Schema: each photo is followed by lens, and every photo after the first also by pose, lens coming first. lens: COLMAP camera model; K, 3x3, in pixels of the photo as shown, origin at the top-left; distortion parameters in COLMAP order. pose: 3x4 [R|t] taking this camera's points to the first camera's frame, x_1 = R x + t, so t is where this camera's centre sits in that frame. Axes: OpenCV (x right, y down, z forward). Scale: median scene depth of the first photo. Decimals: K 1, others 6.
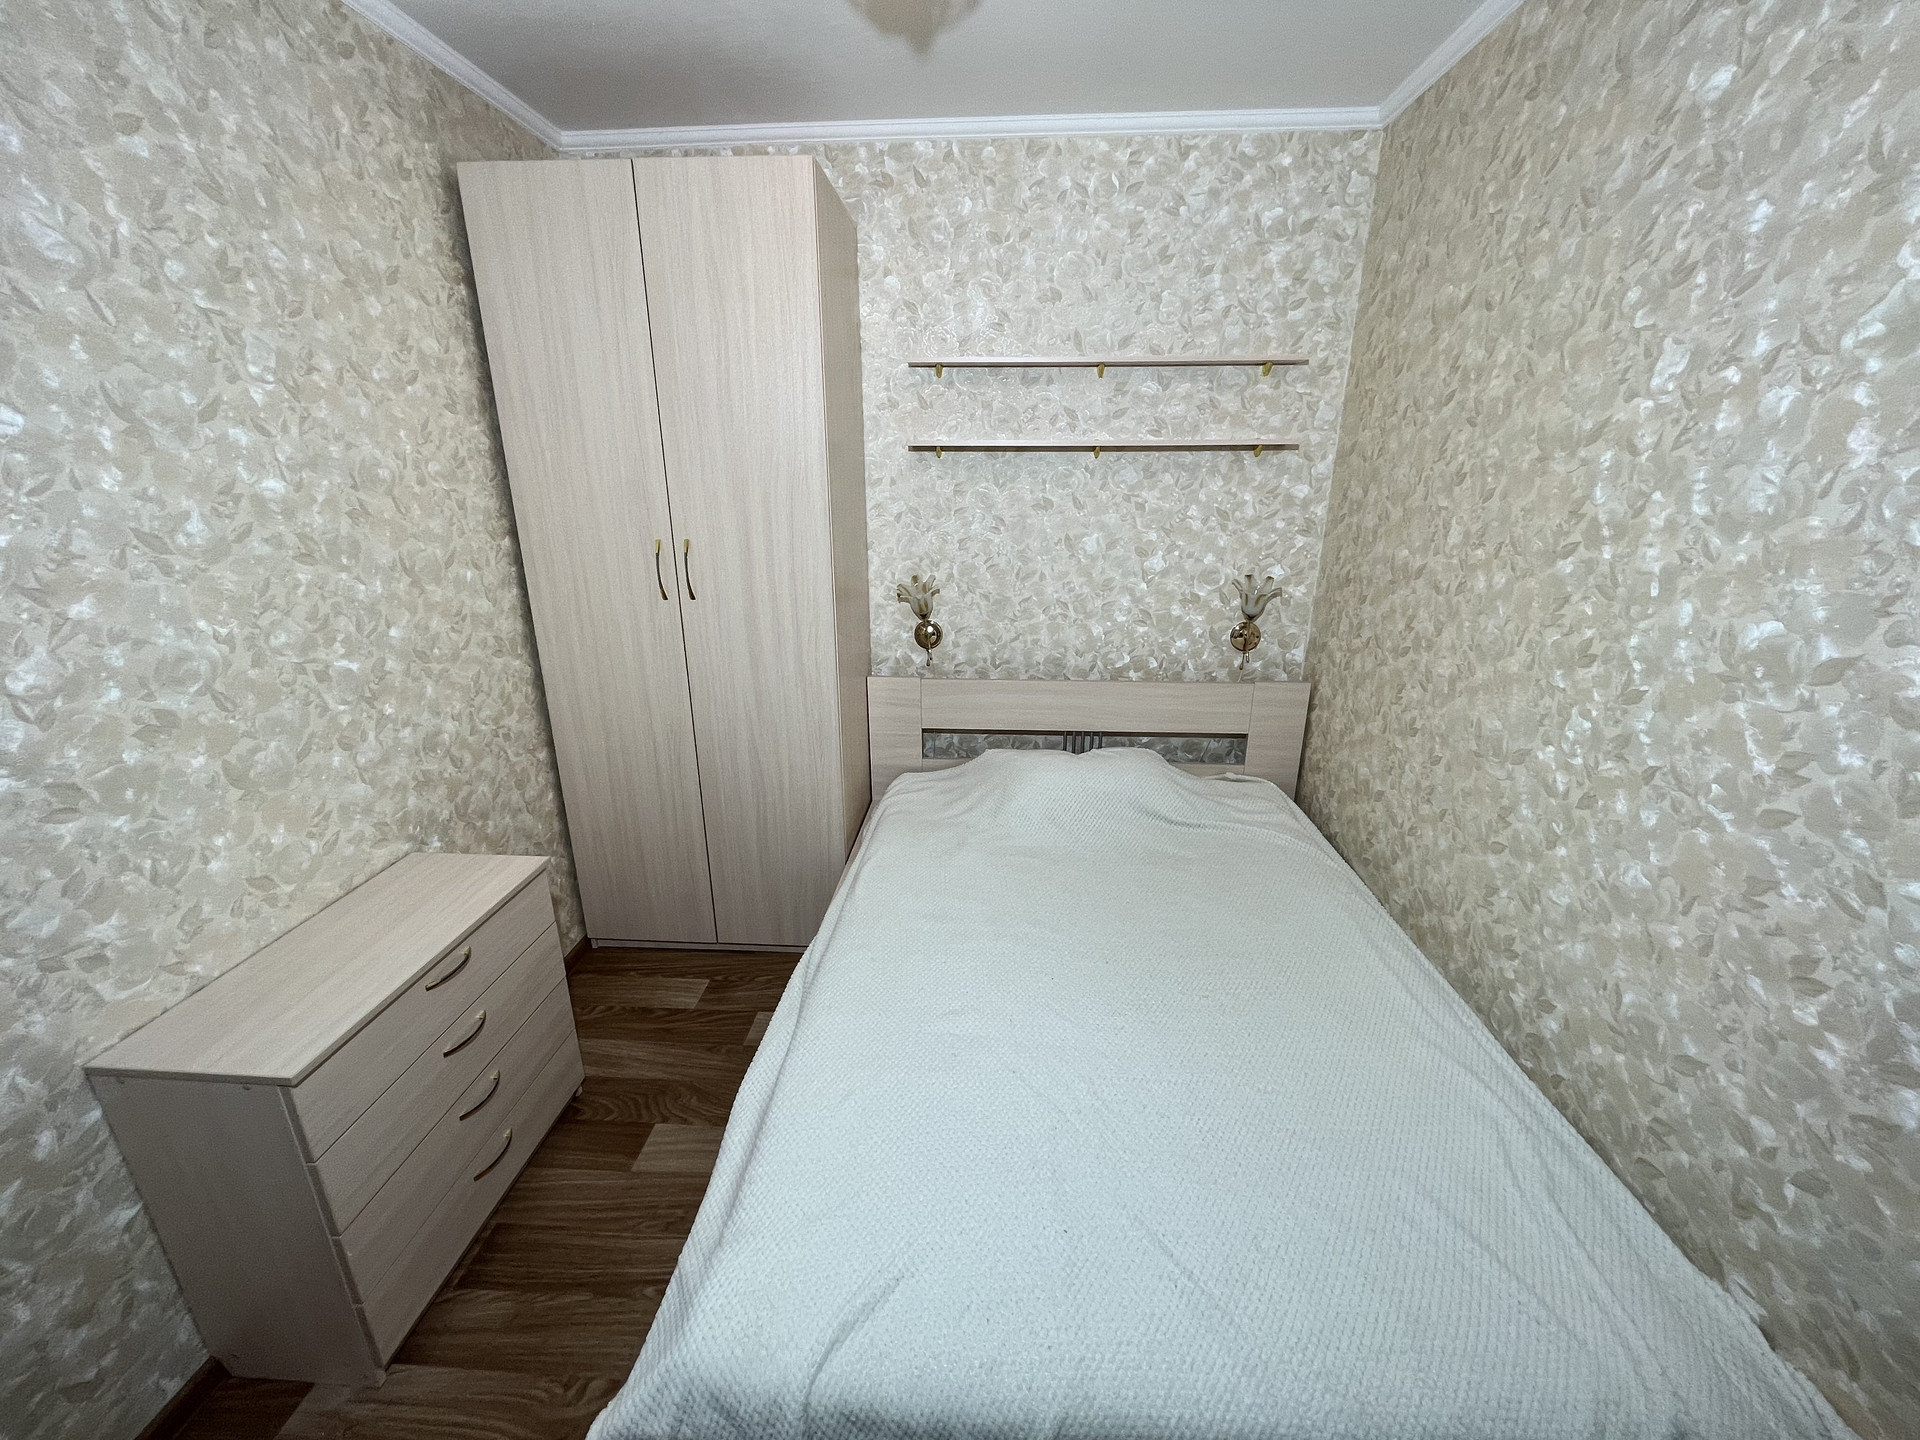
lens RADIAL K [[771.5, 0, 959.5], [0, 771.5, 715.6], [0, 0, 1]] dist [-0.000981, -0.000712]
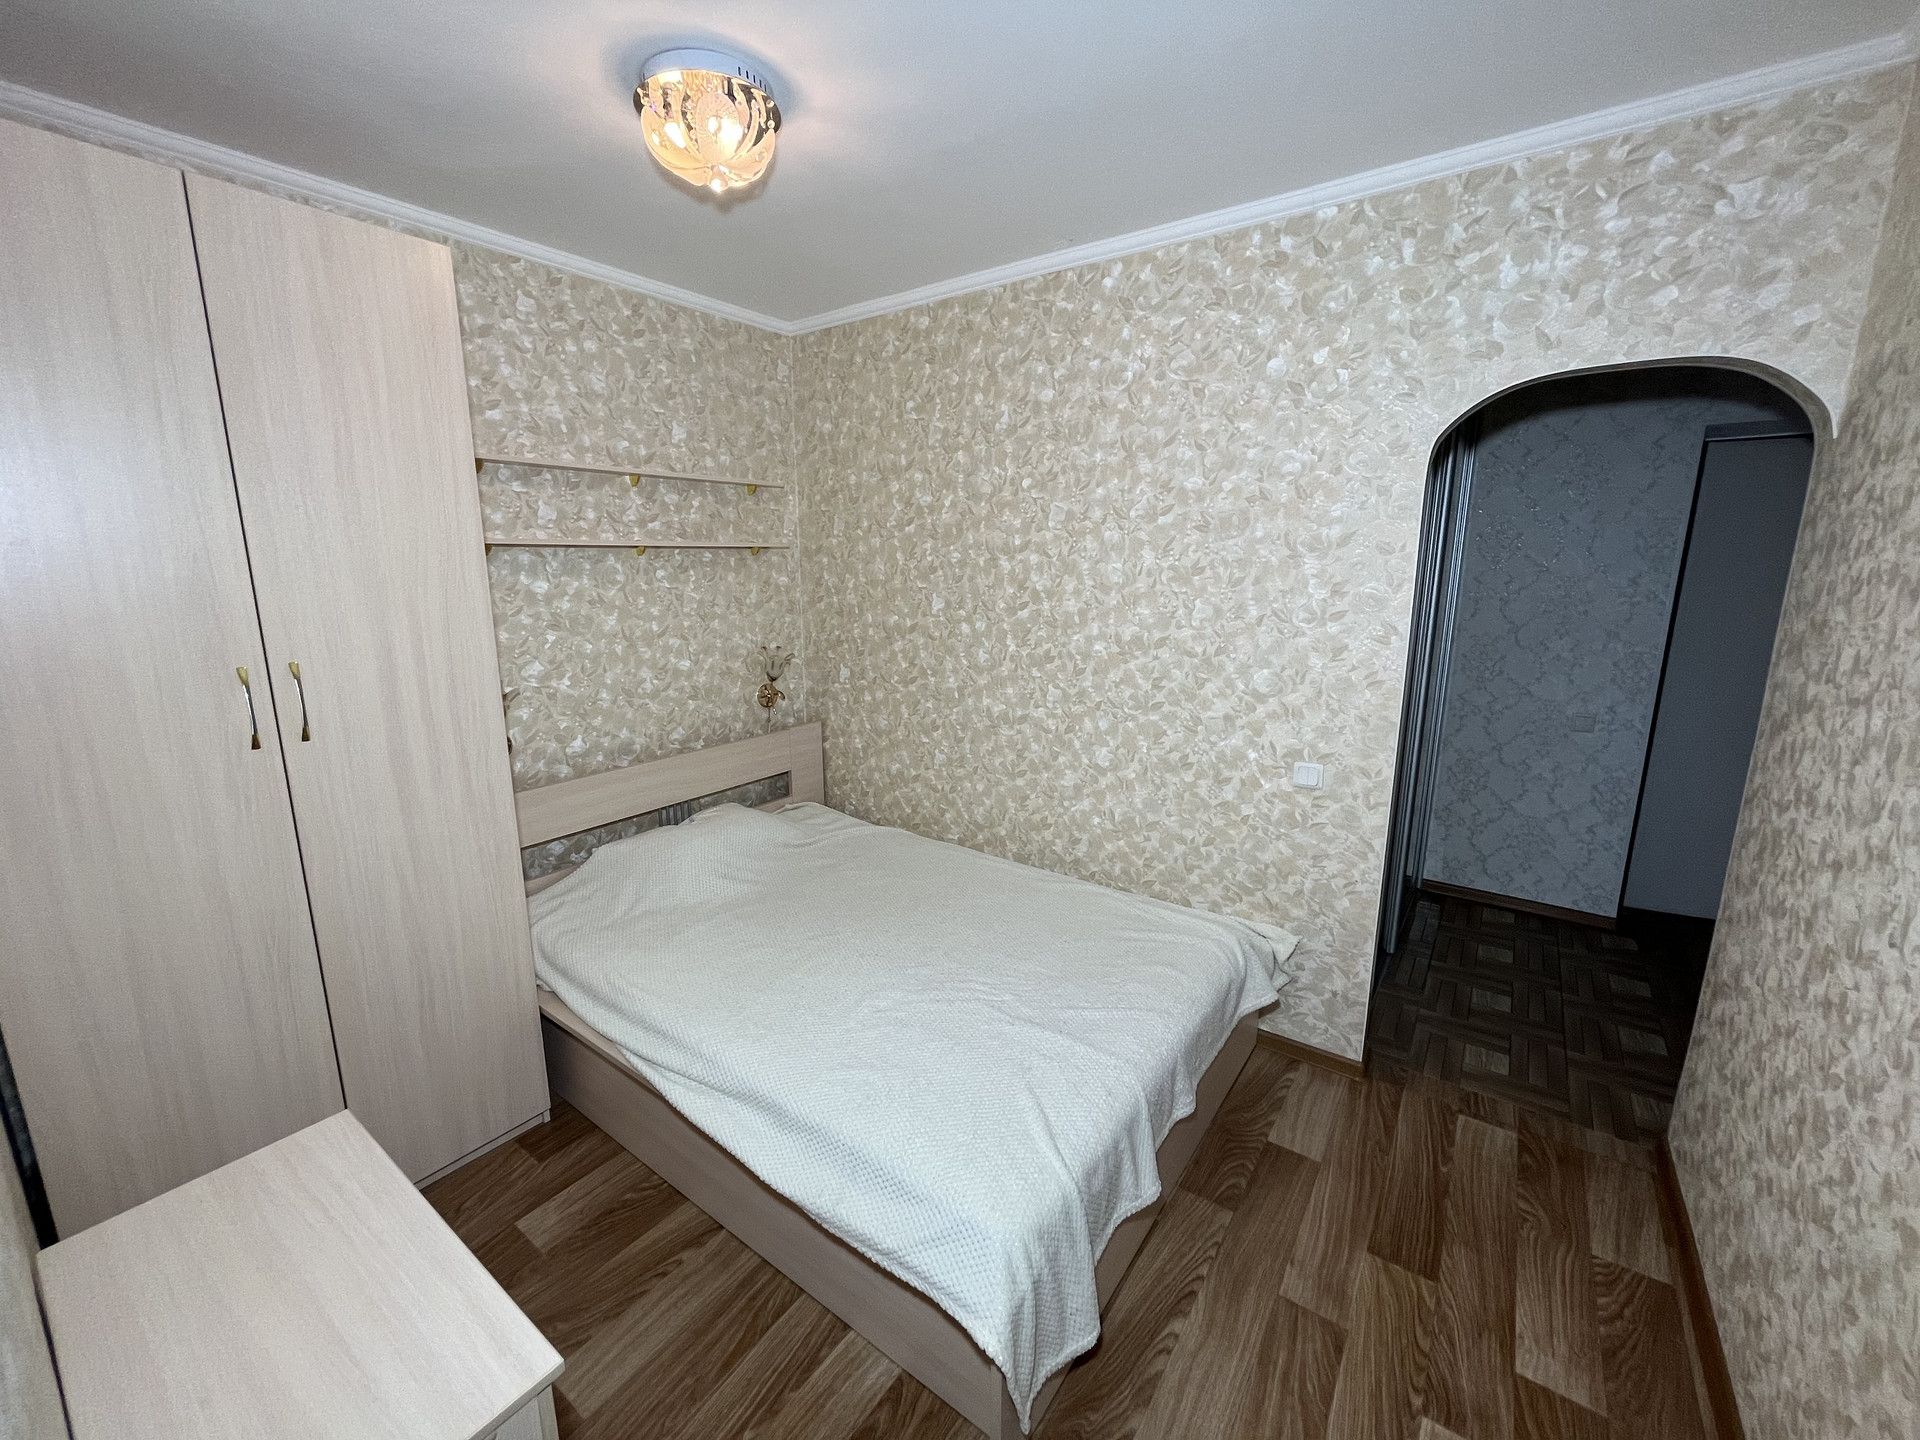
lens RADIAL K [[771.5, 0, 959.5], [0, 771.5, 715.6], [0, 0, 1]] dist [-0.000981, -0.000712]
pose [[0.540788, -0.168158, 0.824179, -0.760476], [0.259770, 0.965307, 0.026503, -0.037051], [-0.800043, 0.199764, 0.565709, 0.085156]]
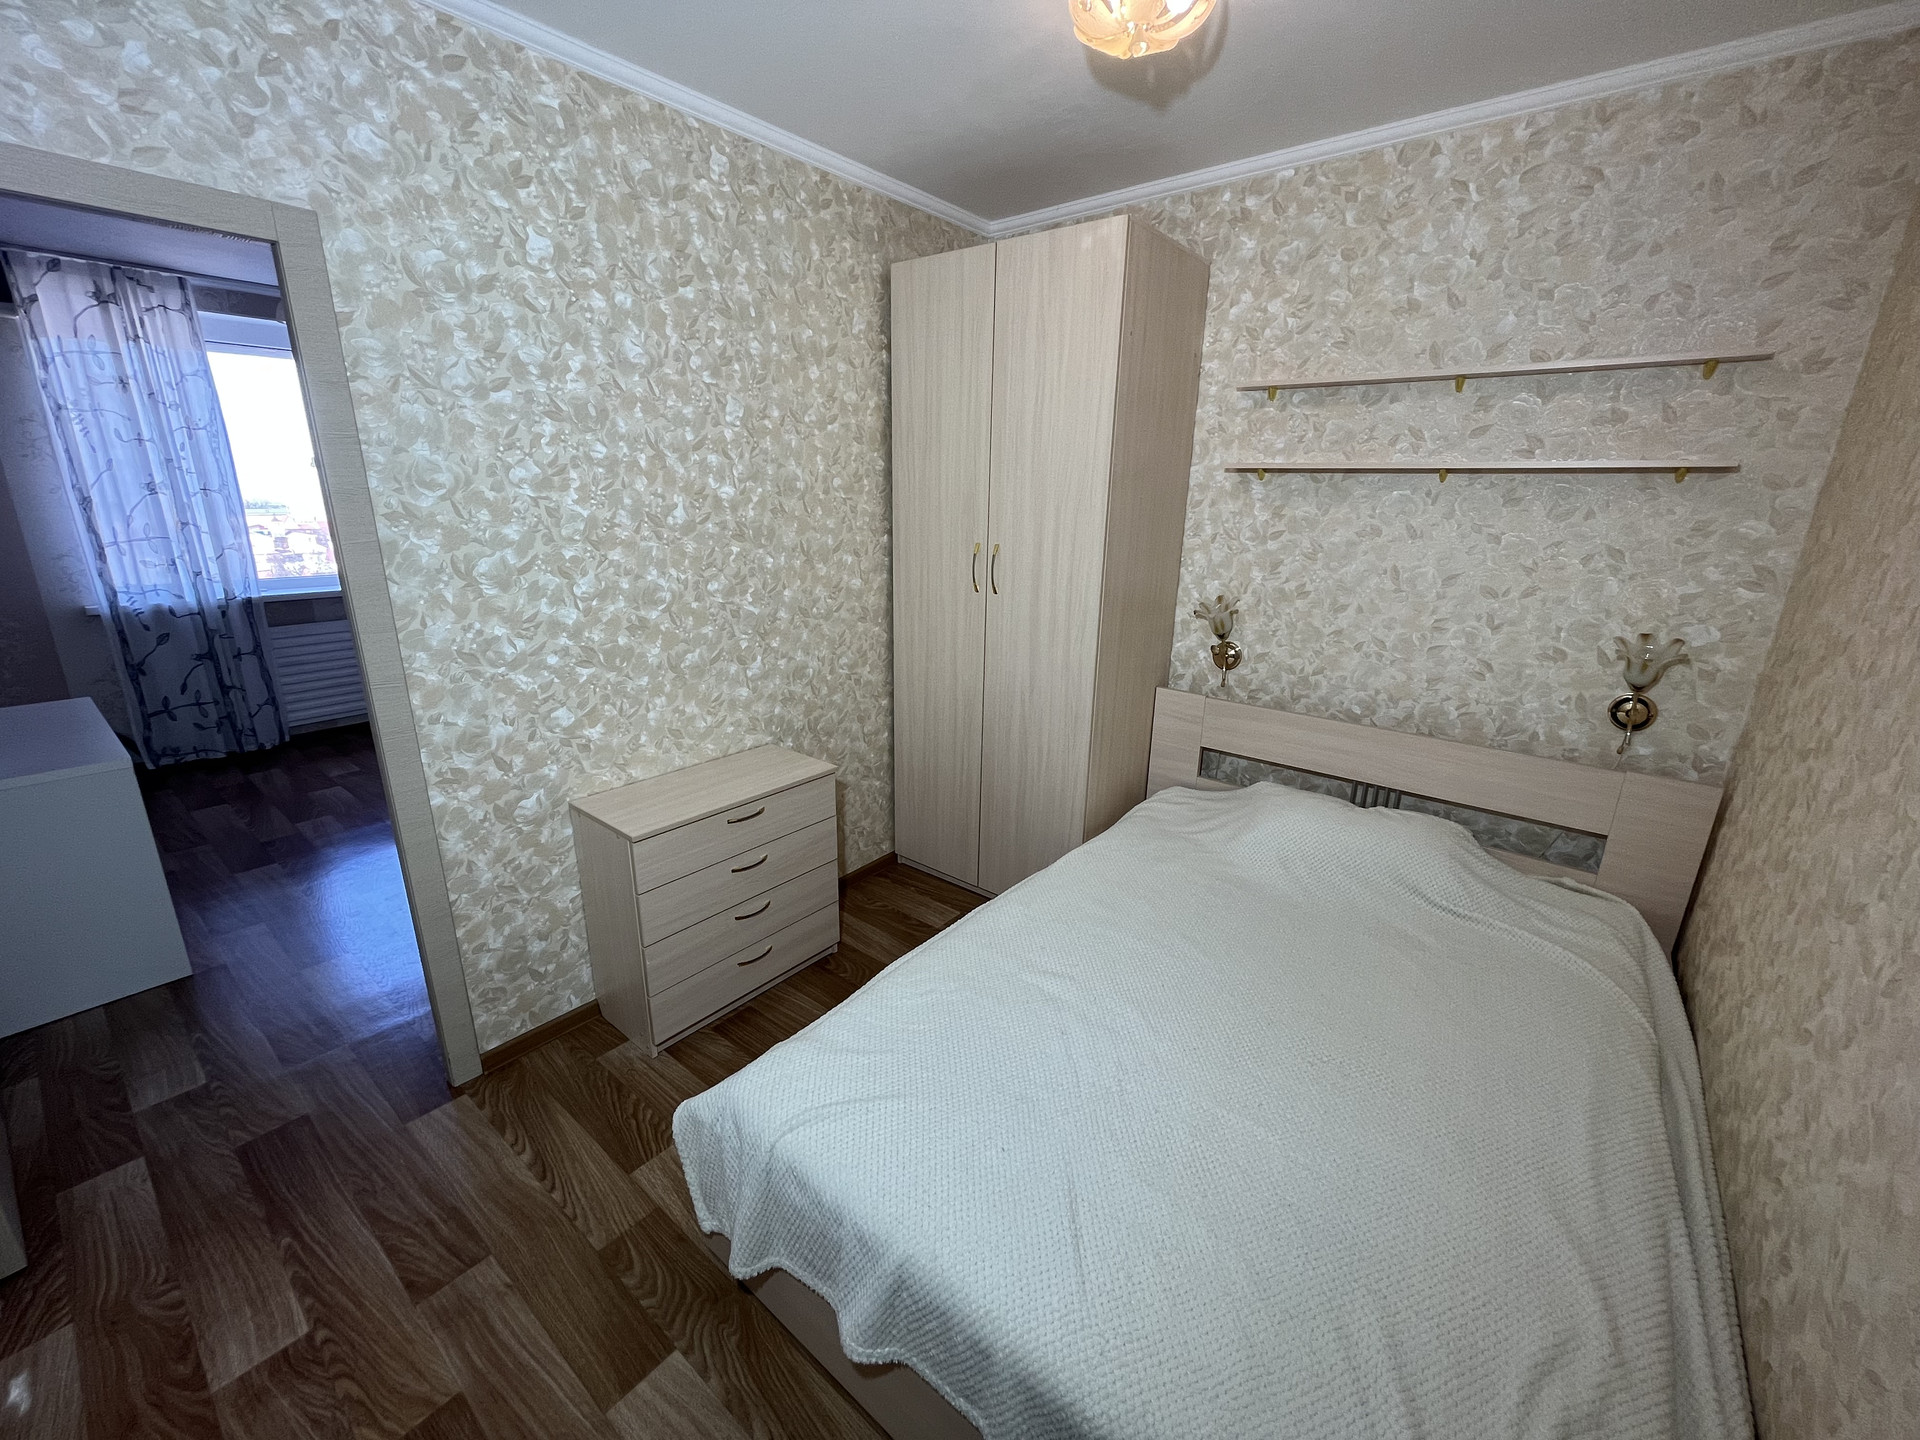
lens RADIAL K [[771.5, 0, 959.5], [0, 771.5, 715.6], [0, 0, 1]] dist [-0.000981, -0.000712]
pose [[0.815222, 0.177889, -0.551152, 0.380583], [-0.194725, 0.980446, 0.028426, 0.015487], [0.545431, 0.084150, 0.833921, -0.022181]]
